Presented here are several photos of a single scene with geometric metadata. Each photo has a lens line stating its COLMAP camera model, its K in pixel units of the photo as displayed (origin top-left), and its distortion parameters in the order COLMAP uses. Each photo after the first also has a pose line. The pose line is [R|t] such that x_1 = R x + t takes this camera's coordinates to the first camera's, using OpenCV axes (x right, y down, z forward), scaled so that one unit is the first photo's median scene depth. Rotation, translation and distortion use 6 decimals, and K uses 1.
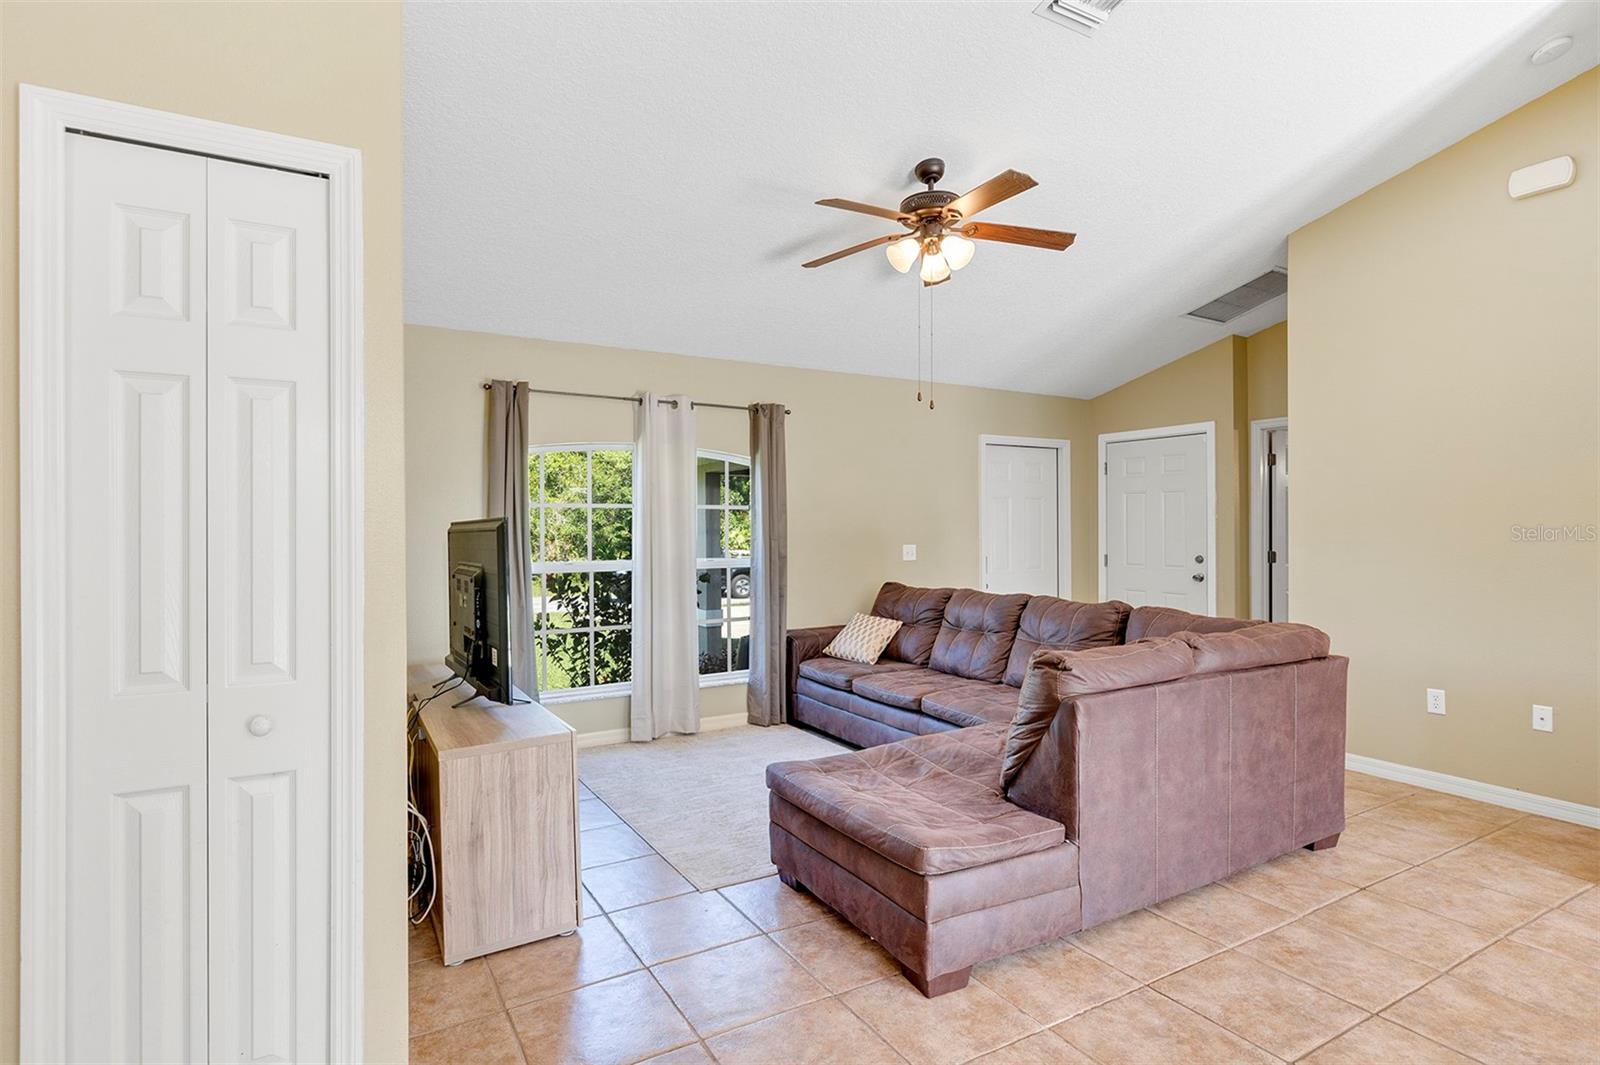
lens RADIAL K [[822.8, 0, 813.3], [0, 822.8, 529.7], [0, 0, 1]] dist [-0.003044, 0.003251]
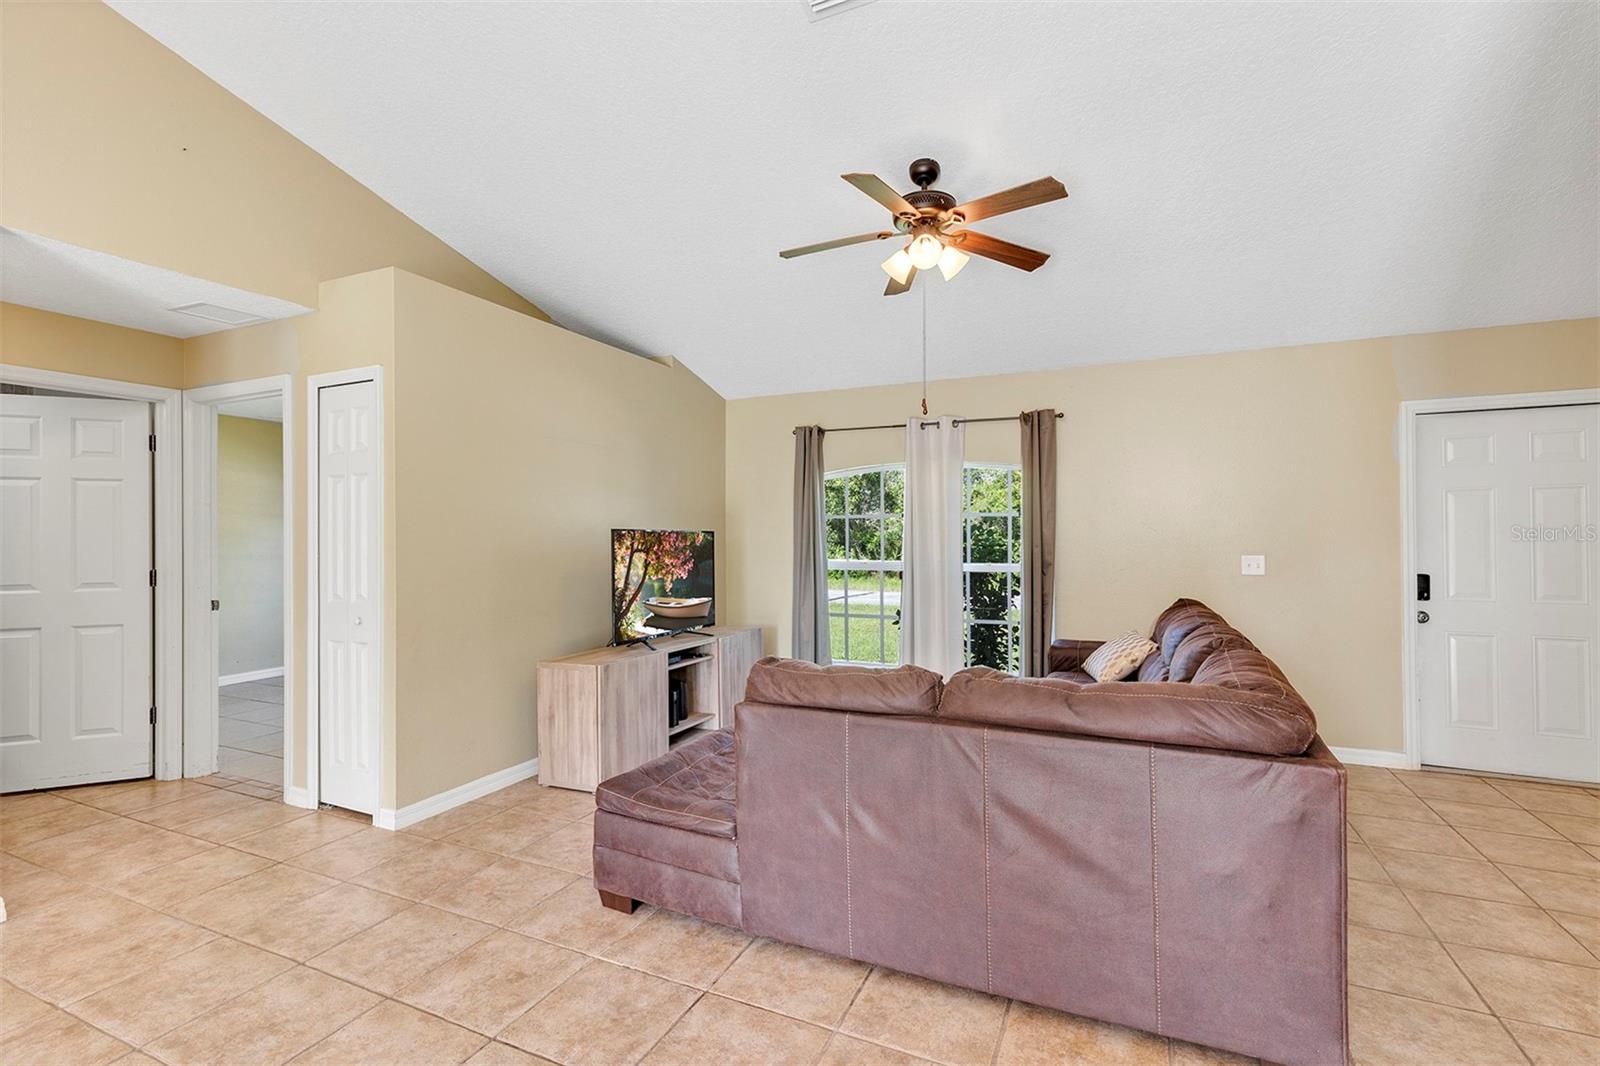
lens RADIAL K [[733.2, 0, 775.0], [0, 733.2, 529.7], [0, 0, 1]] dist [-0.000175, 0.000676]
pose [[0.558866, -0.004867, -0.829243, 1.009625], [0.000192, 0.999984, -0.005740, -0.005636], [0.829258, 0.003049, 0.558858, 0.476405]]
